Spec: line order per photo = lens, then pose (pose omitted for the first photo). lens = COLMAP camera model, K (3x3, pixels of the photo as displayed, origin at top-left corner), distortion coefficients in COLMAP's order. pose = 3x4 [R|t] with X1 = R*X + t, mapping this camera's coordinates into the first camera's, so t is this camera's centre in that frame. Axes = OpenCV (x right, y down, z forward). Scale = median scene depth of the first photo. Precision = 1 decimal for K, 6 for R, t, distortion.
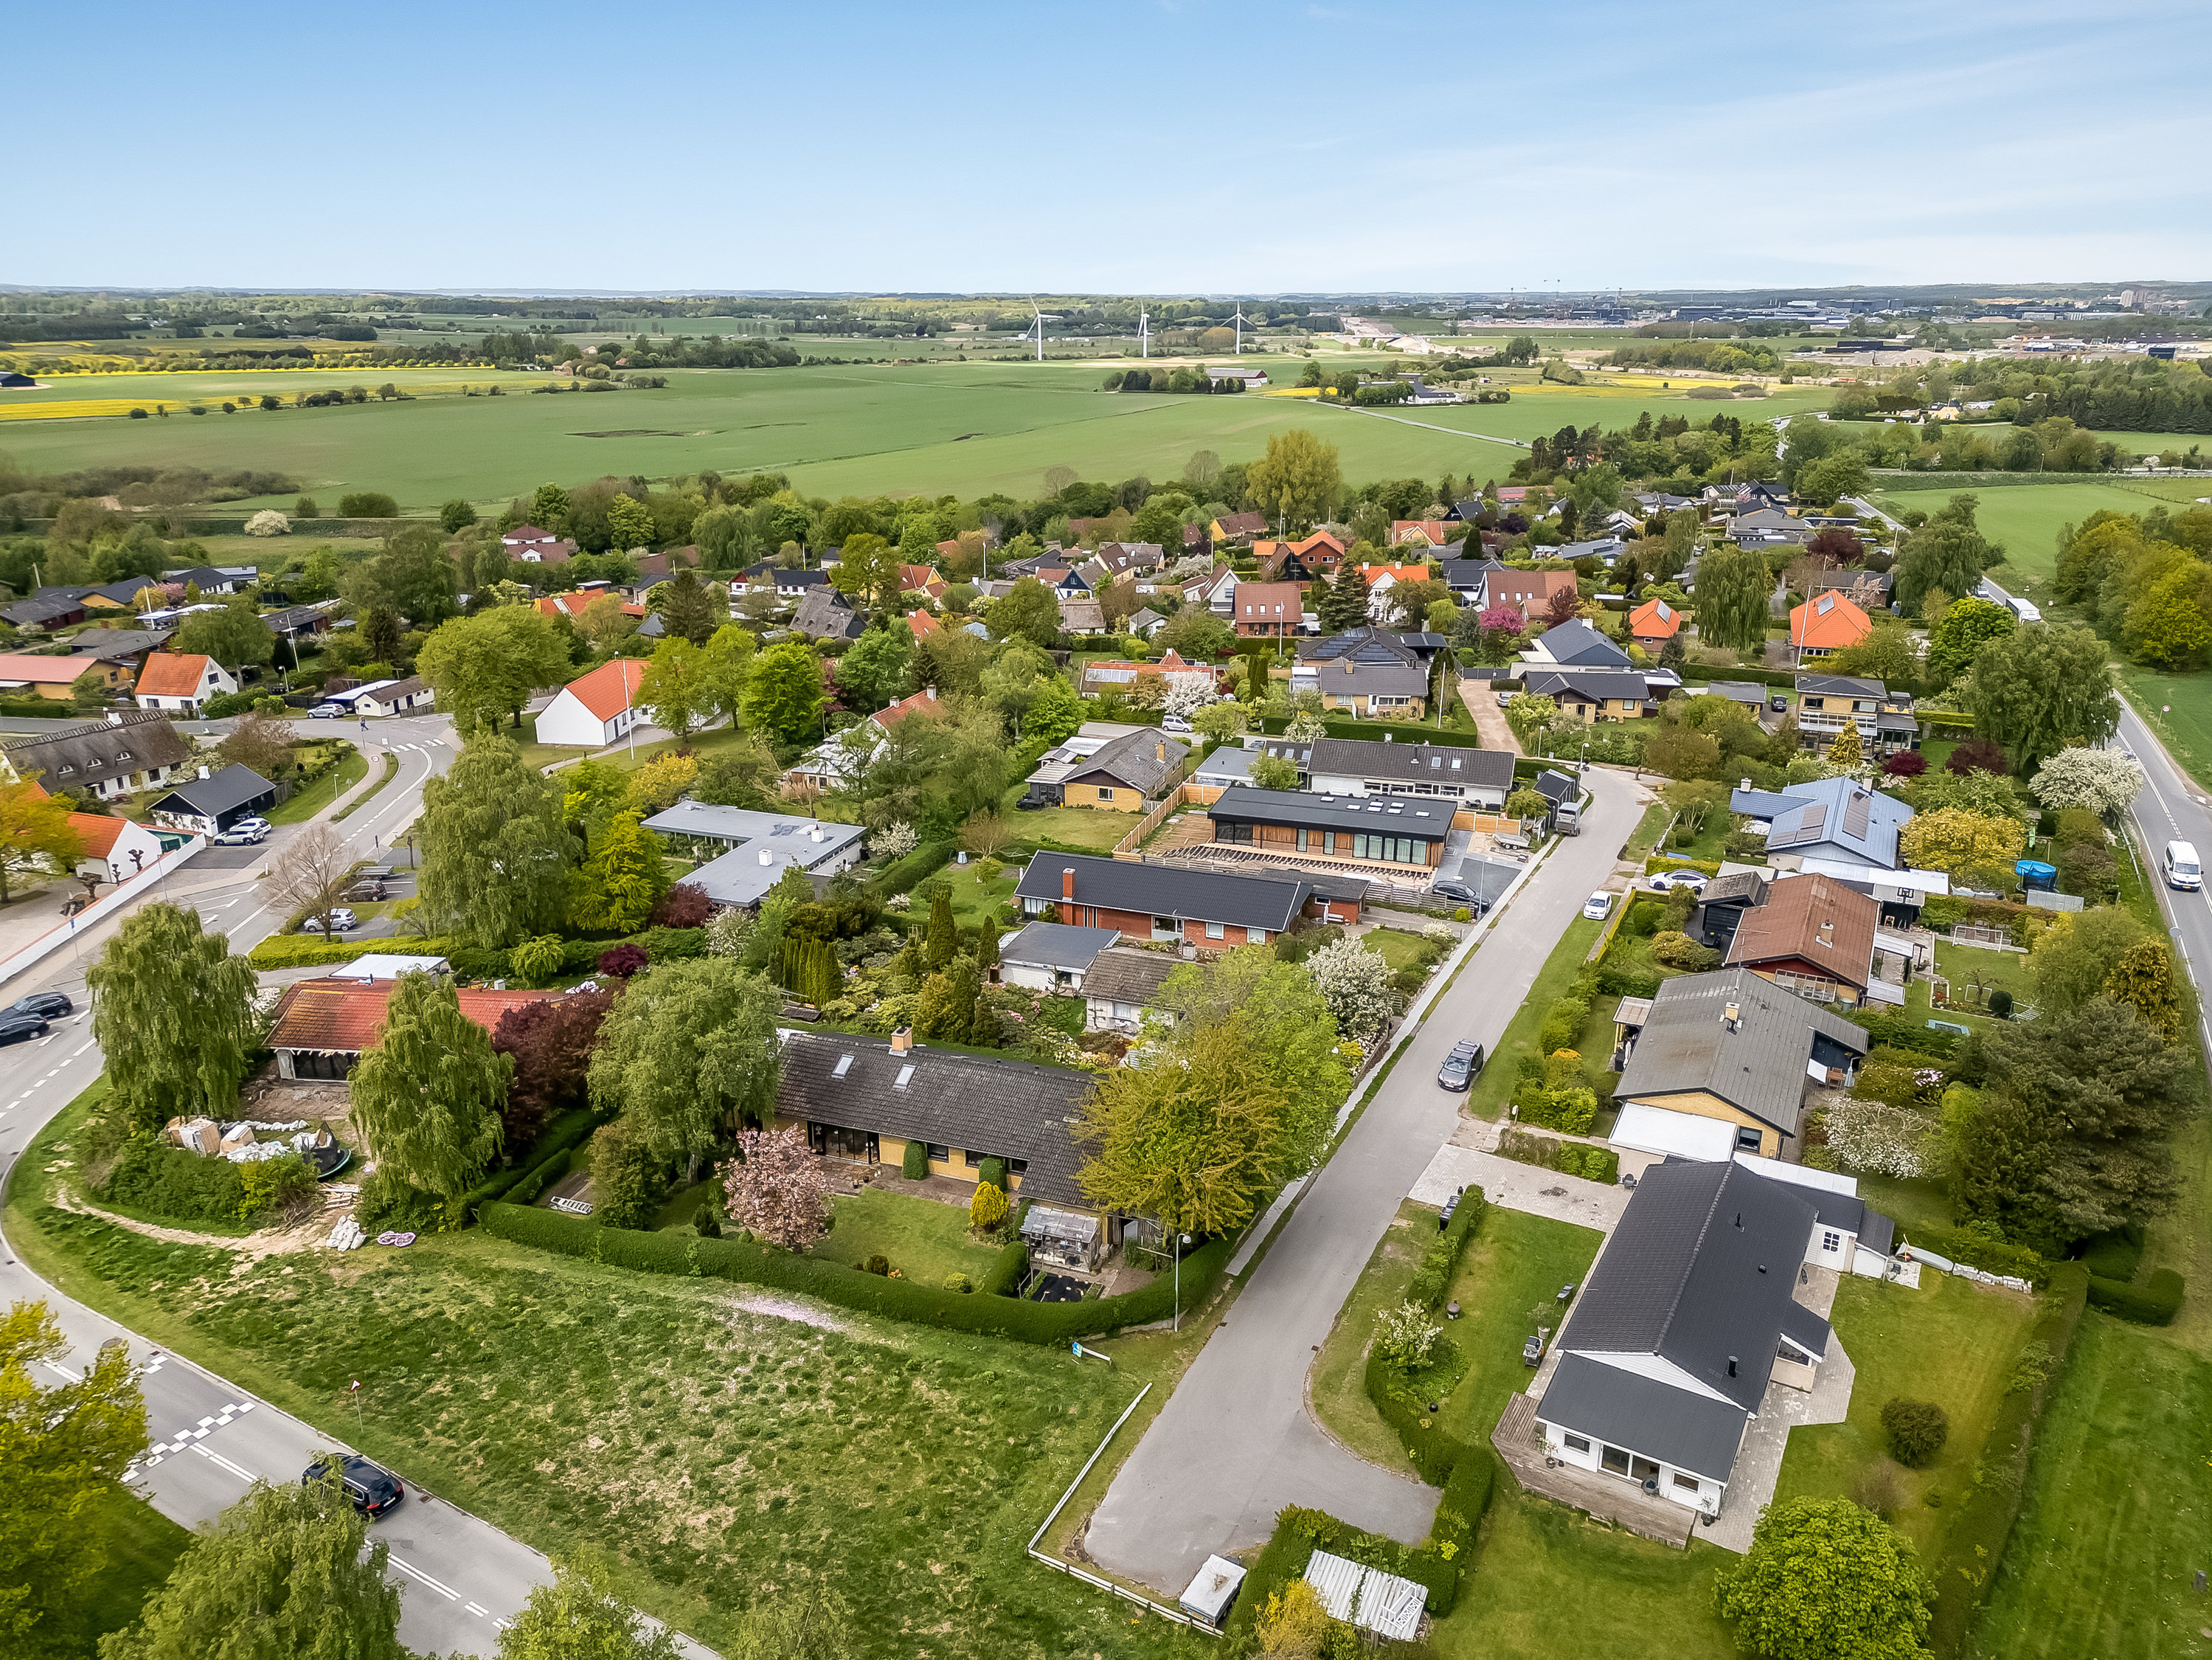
lens RADIAL K [[1585.8, 0, 1113.6], [0, 1585.8, 792.3], [0, 0, 1]] dist [0.096806, -0.111101]
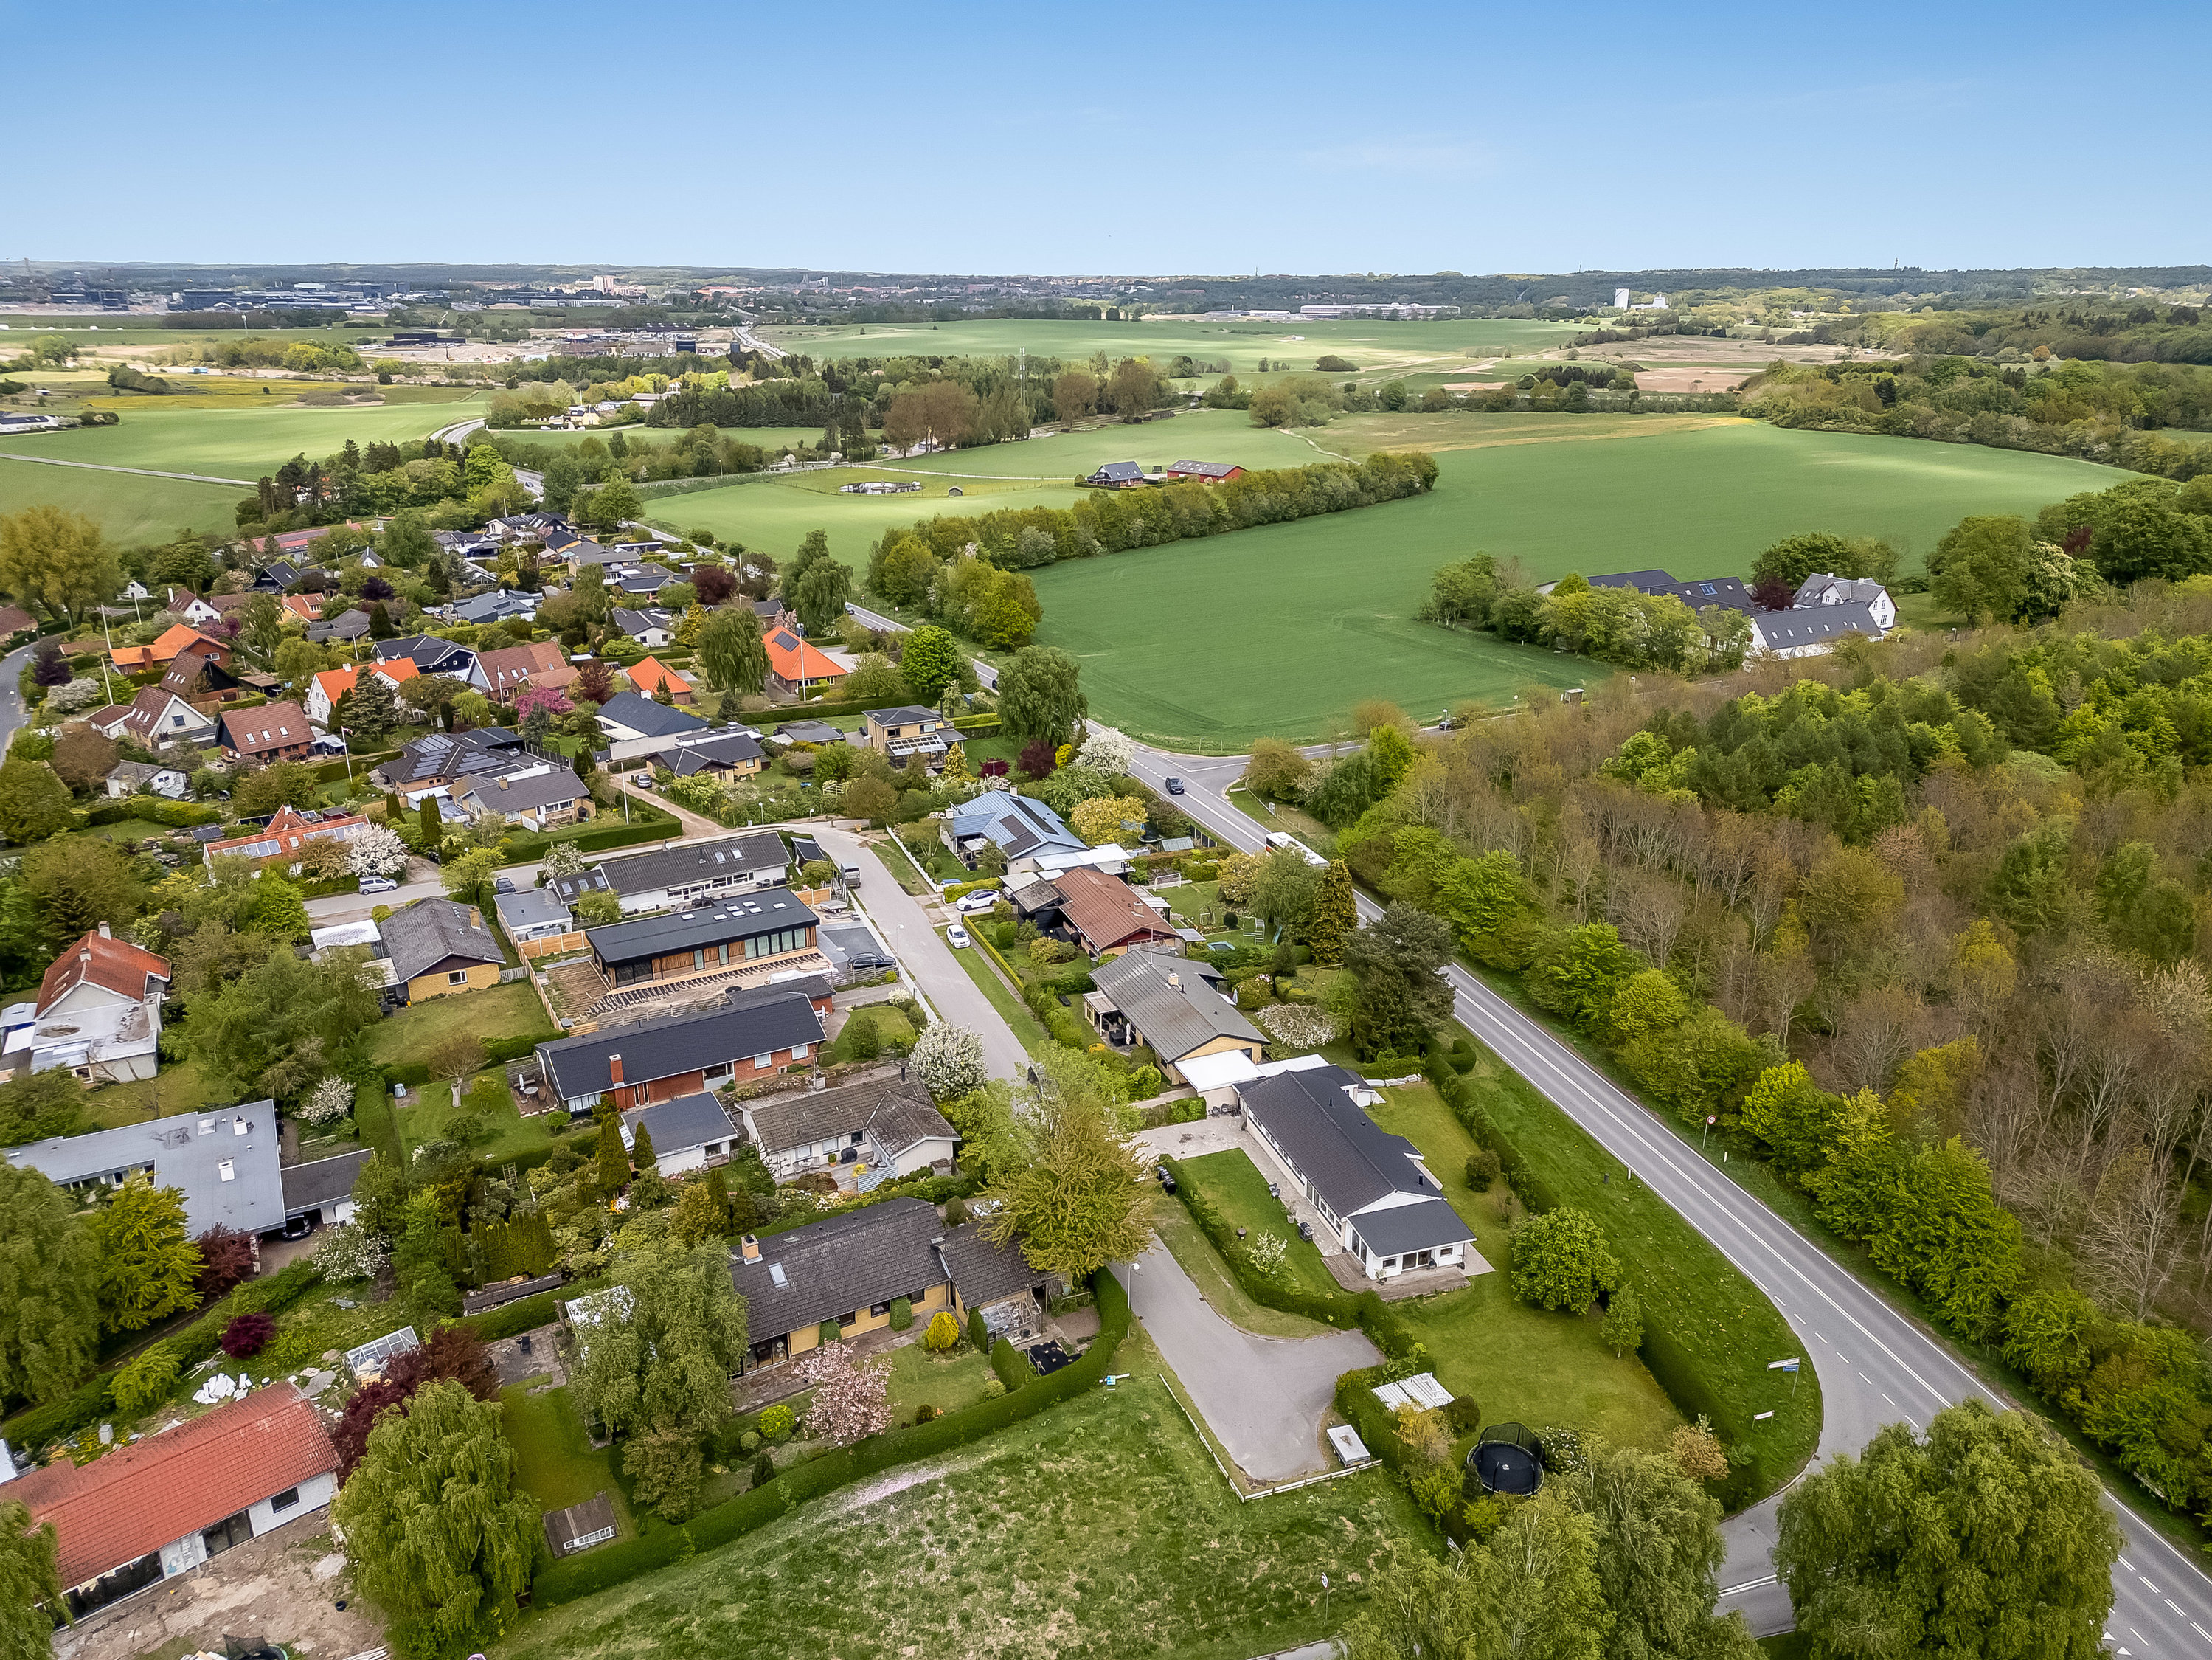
lens RADIAL K [[1561.4, 0, 1113.6], [0, 1561.4, 805.9], [0, 0, 1]] dist [0.080433, -0.072824]
pose [[0.660417, -0.237642, 0.712303, -0.437989], [0.218948, 0.968322, 0.120056, -0.139847], [-0.718269, 0.076670, 0.691528, 0.033146]]
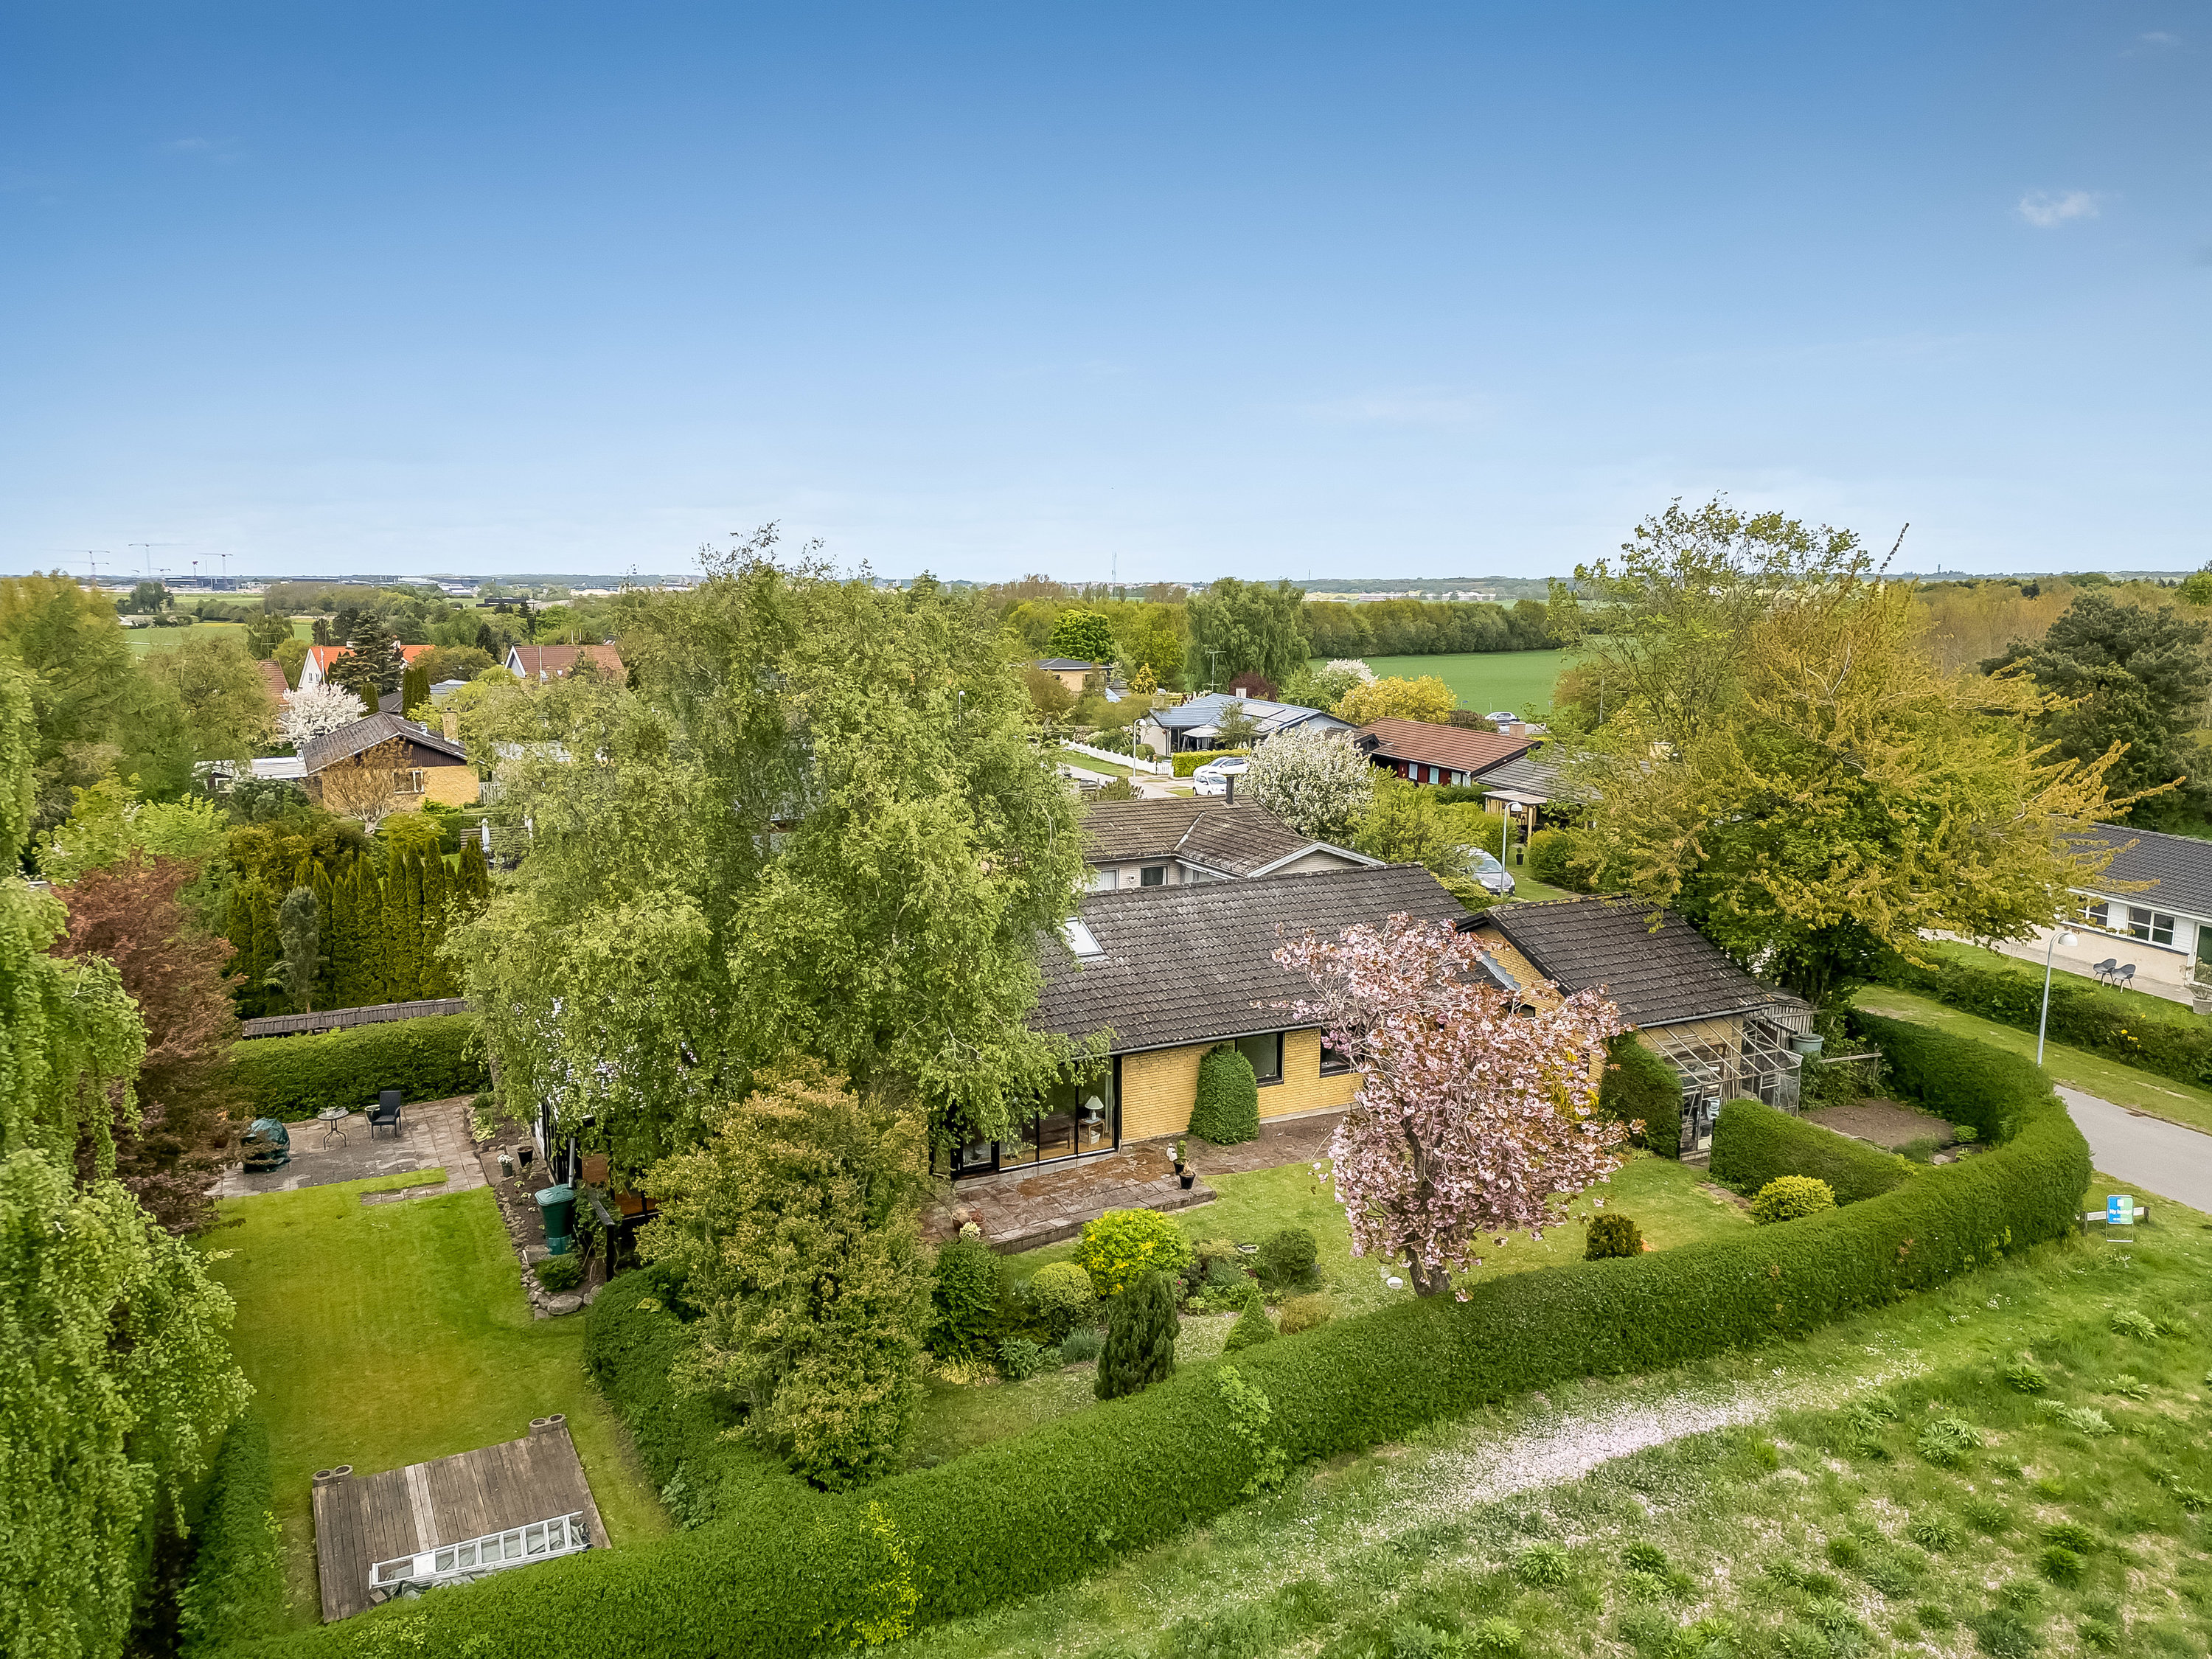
lens RADIAL K [[1561.2, 0, 1113.6], [0, 1561.2, 805.4], [0, 0, 1]] dist [0.080433, -0.072824]
pose [[0.686162, -0.096696, 0.720993, -0.265410], [0.210839, 0.975019, -0.069889, 0.112366], [-0.696224, 0.199968, 0.689409, 0.456952]]
